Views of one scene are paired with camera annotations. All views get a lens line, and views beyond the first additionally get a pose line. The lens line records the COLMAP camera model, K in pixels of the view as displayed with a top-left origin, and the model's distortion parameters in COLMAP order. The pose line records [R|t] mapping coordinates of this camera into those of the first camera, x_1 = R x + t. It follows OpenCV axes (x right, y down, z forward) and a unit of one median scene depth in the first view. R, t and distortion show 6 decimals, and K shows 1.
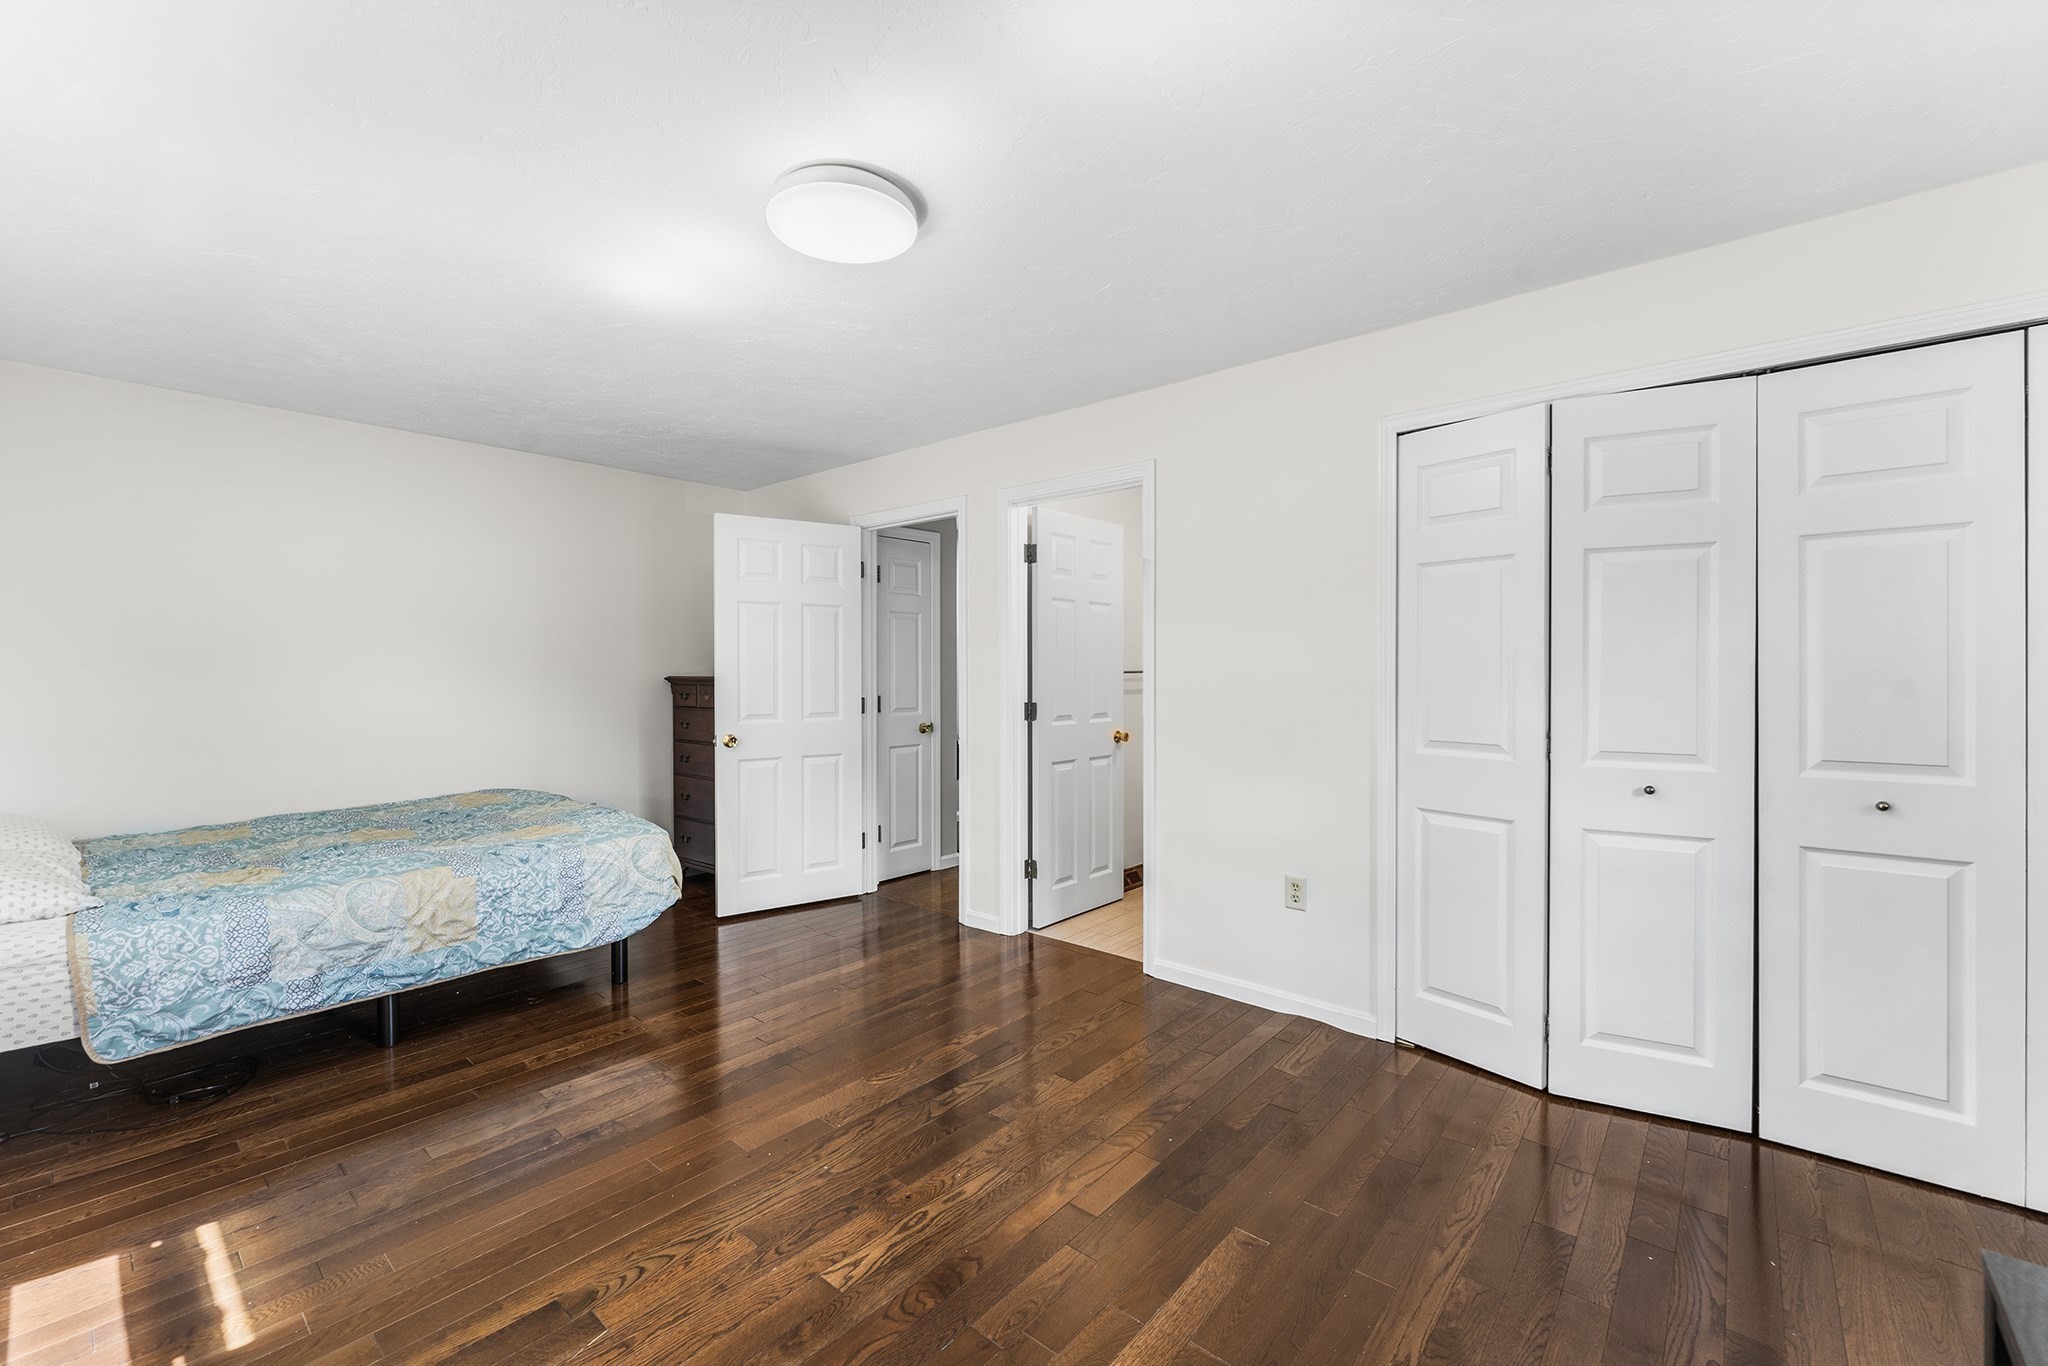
lens RADIAL K [[842.5, 0, 1022.4], [0, 842.5, 670.9], [0, 0, 1]] dist [-0.003027, -0.000060]
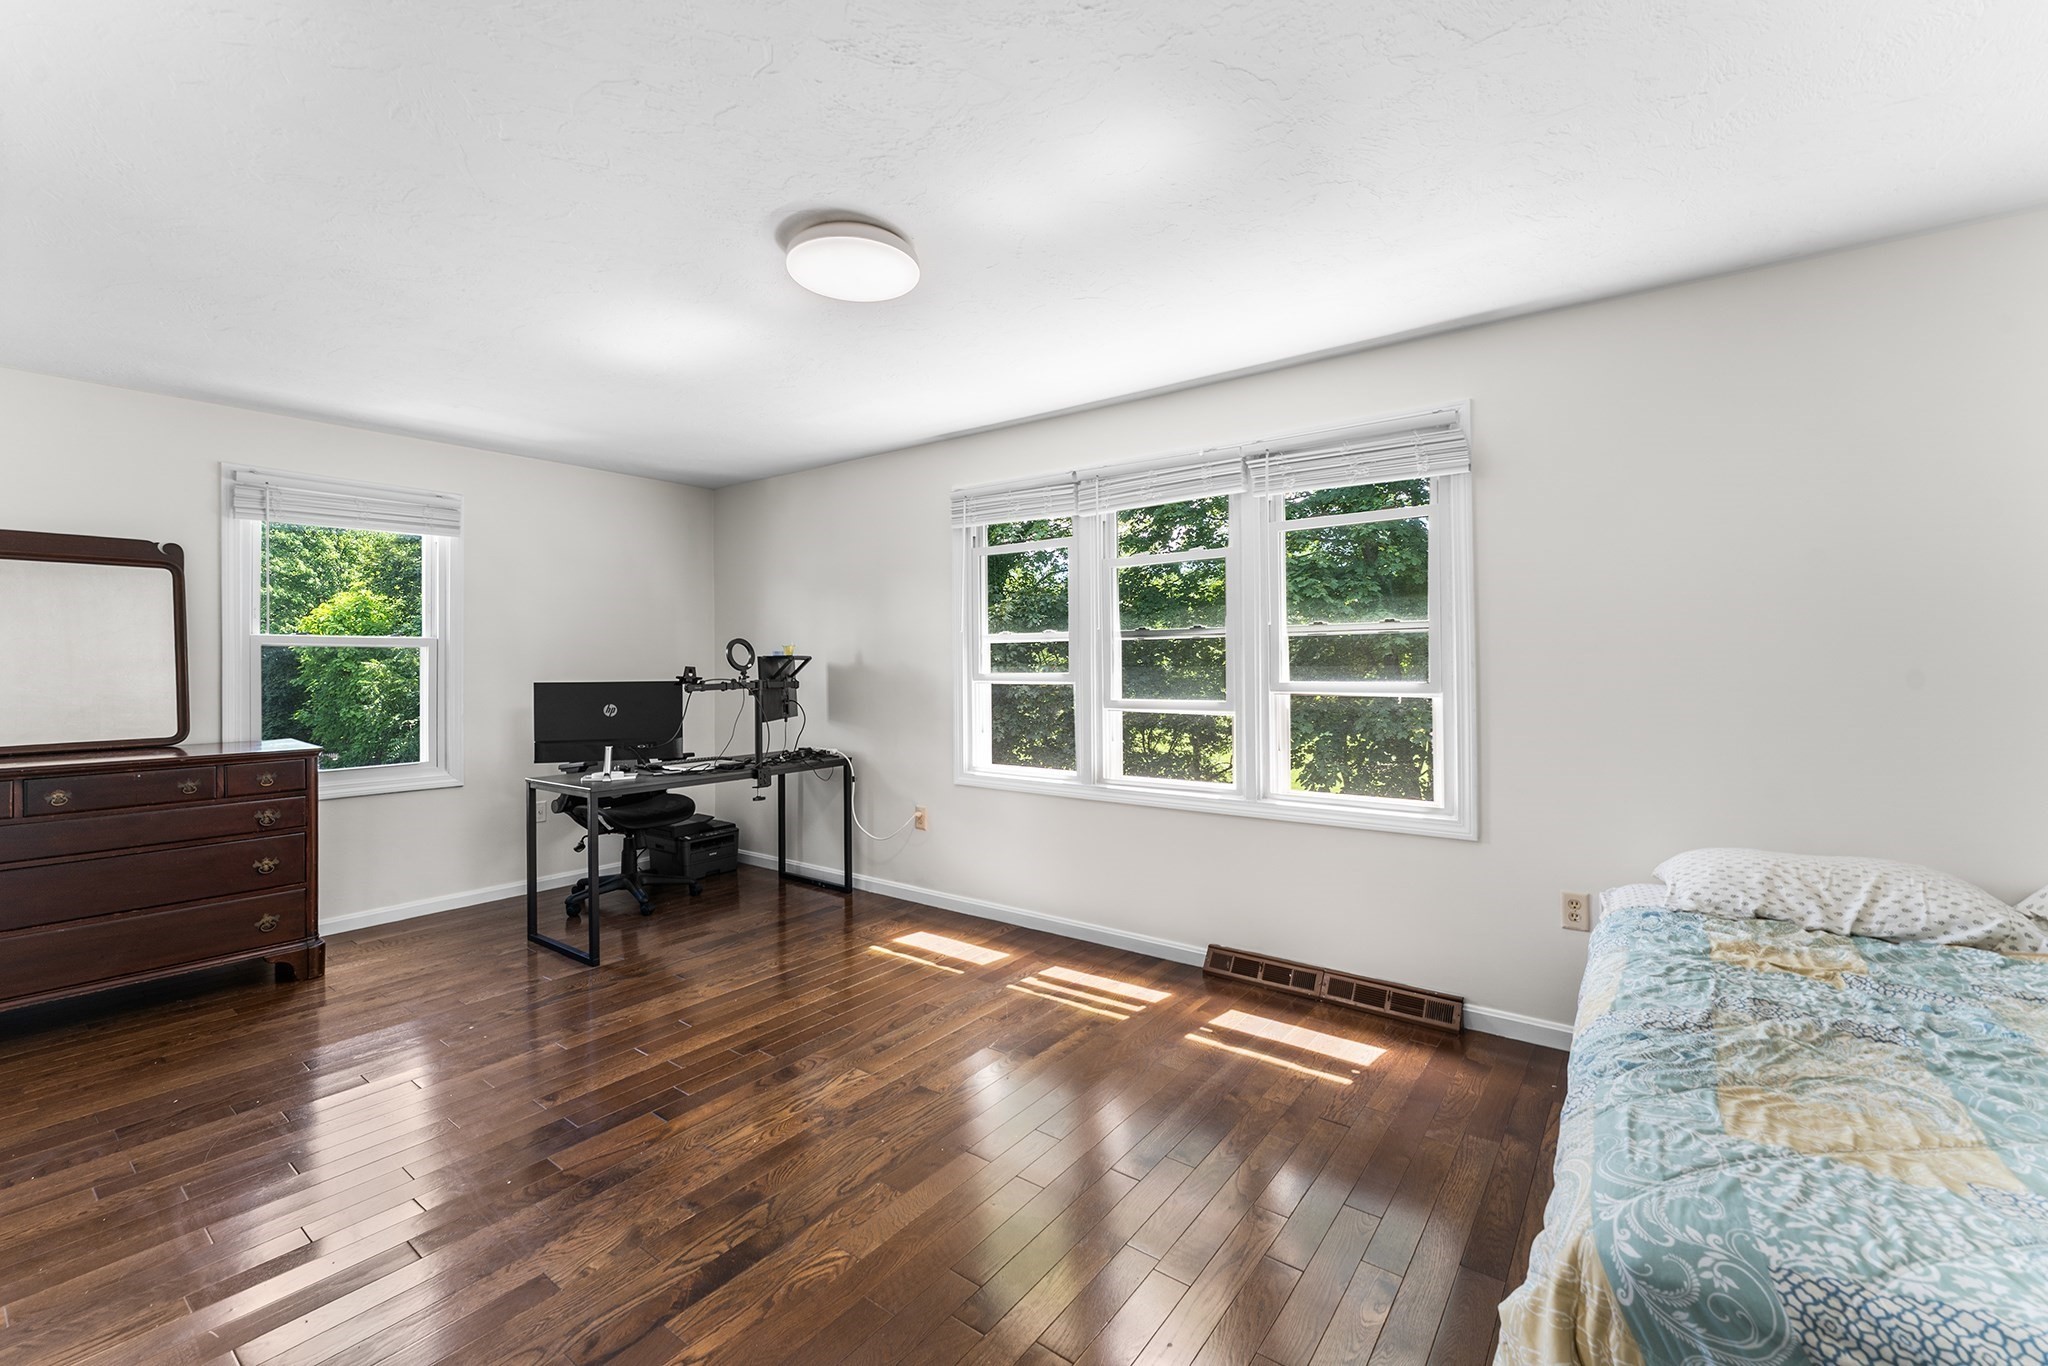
lens RADIAL K [[842.5, 0, 1016.6], [0, 842.5, 672.1], [0, 0, 1]] dist [-0.003027, -0.000060]
pose [[-0.998395, 0.011701, -0.055412, -0.288243], [0.011044, 0.999865, 0.012146, -0.002814], [0.055547, 0.011515, -0.998390, 1.693088]]
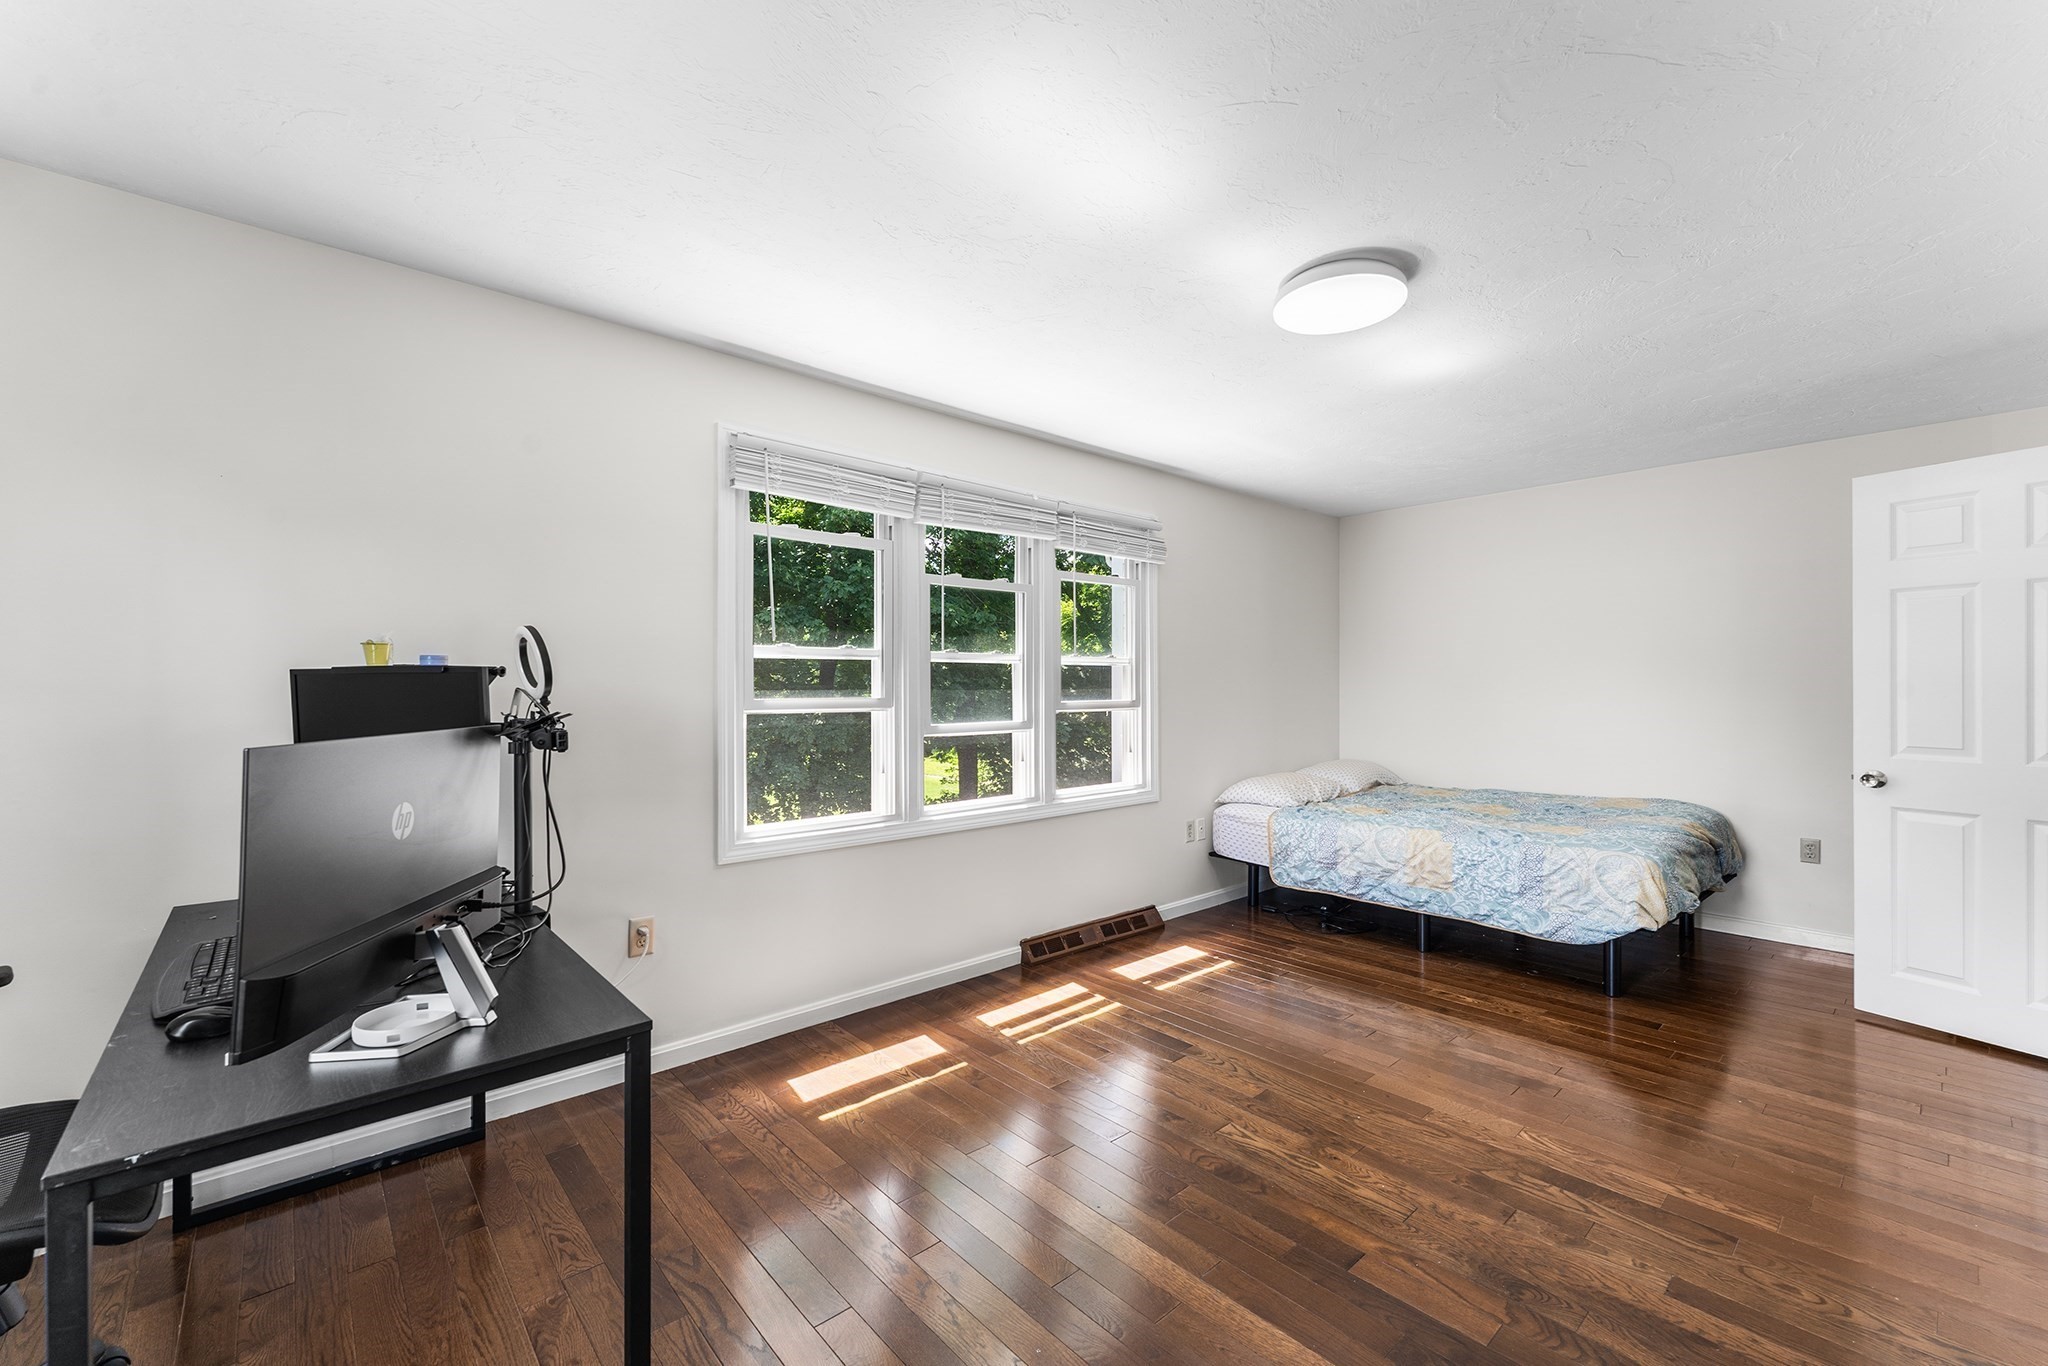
lens RADIAL K [[842.5, 0, 1023.9], [0, 842.5, 684.1], [0, 0, 1]] dist [-0.003027, -0.000060]
pose [[-0.130696, 0.003293, -0.991417, 0.798606], [-0.001265, 0.999993, 0.003488, -0.004988], [0.991422, 0.001710, -0.130691, 0.574314]]
